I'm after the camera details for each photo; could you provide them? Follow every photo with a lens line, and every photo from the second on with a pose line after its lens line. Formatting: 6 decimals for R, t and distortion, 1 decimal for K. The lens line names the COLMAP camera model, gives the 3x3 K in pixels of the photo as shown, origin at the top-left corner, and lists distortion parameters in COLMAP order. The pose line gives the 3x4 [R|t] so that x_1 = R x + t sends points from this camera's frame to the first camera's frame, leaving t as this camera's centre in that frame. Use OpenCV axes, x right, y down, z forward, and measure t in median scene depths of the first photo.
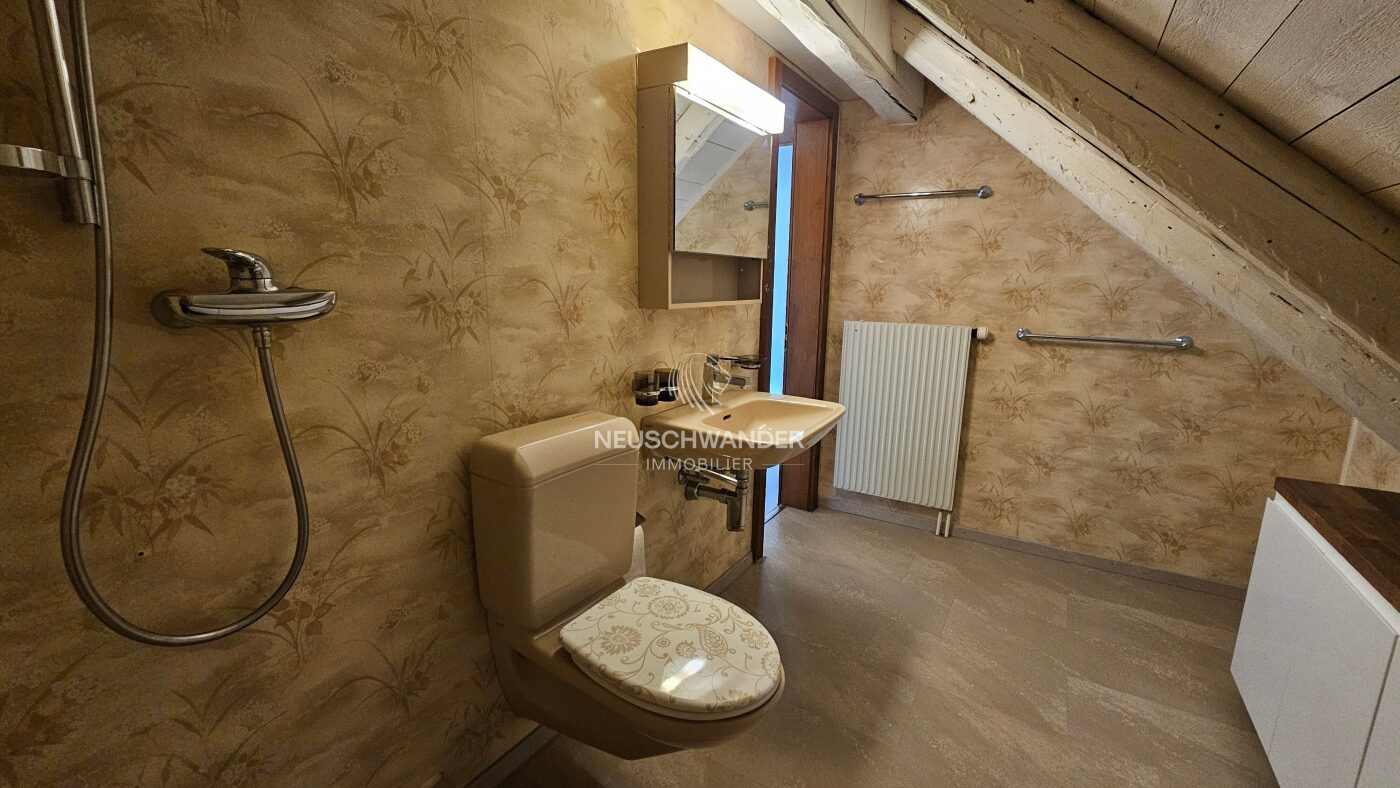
lens RADIAL K [[573.5, 0, 697.9], [0, 573.5, 393.1], [0, 0, 1]] dist [-0.000032, 0.000338]
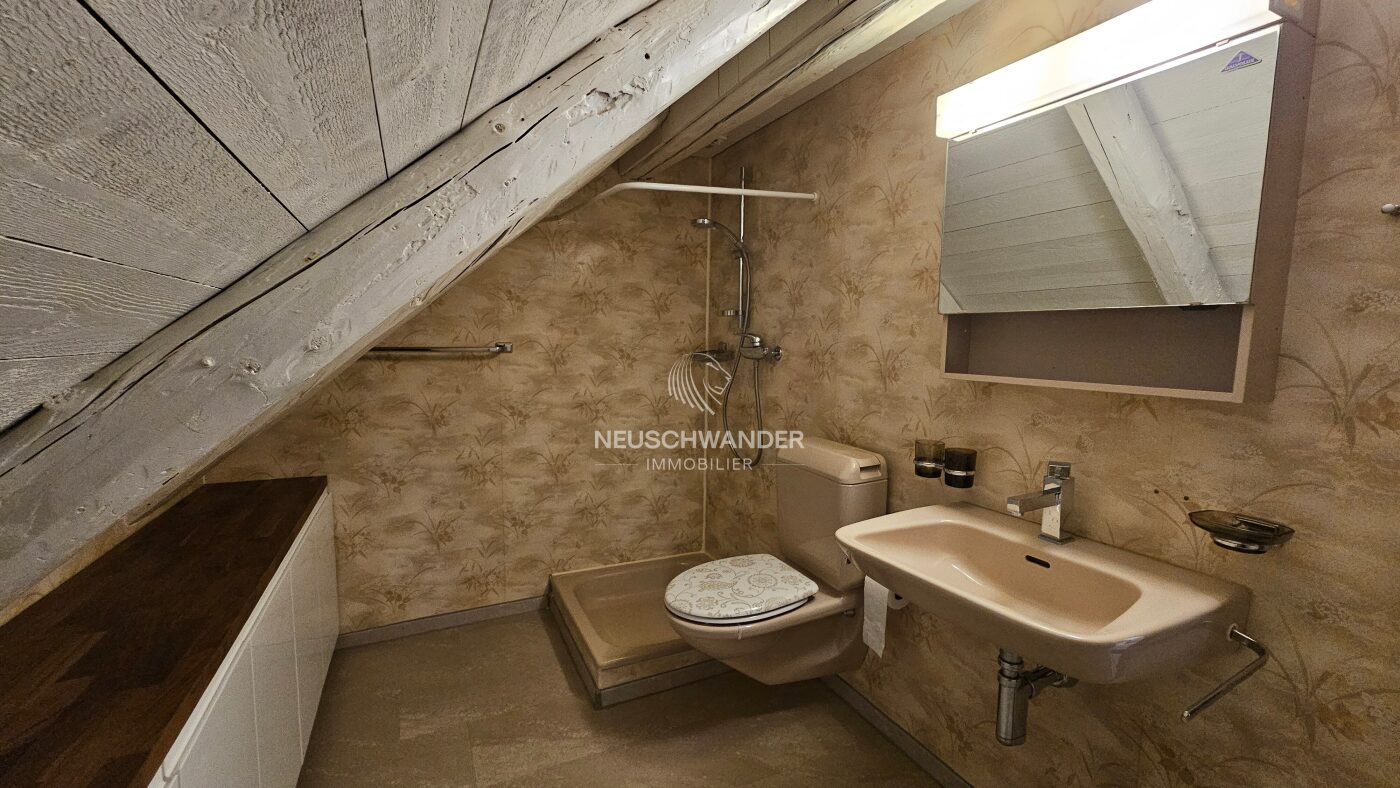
lens RADIAL K [[573.5, 0, 698.8], [0, 573.5, 396.2], [0, 0, 1]] dist [-0.000032, 0.000338]
pose [[-0.522861, 0.065882, -0.849868, 1.108840], [-0.185454, 0.964335, 0.188852, -0.264895], [0.832000, 0.256355, -0.491995, 1.377887]]
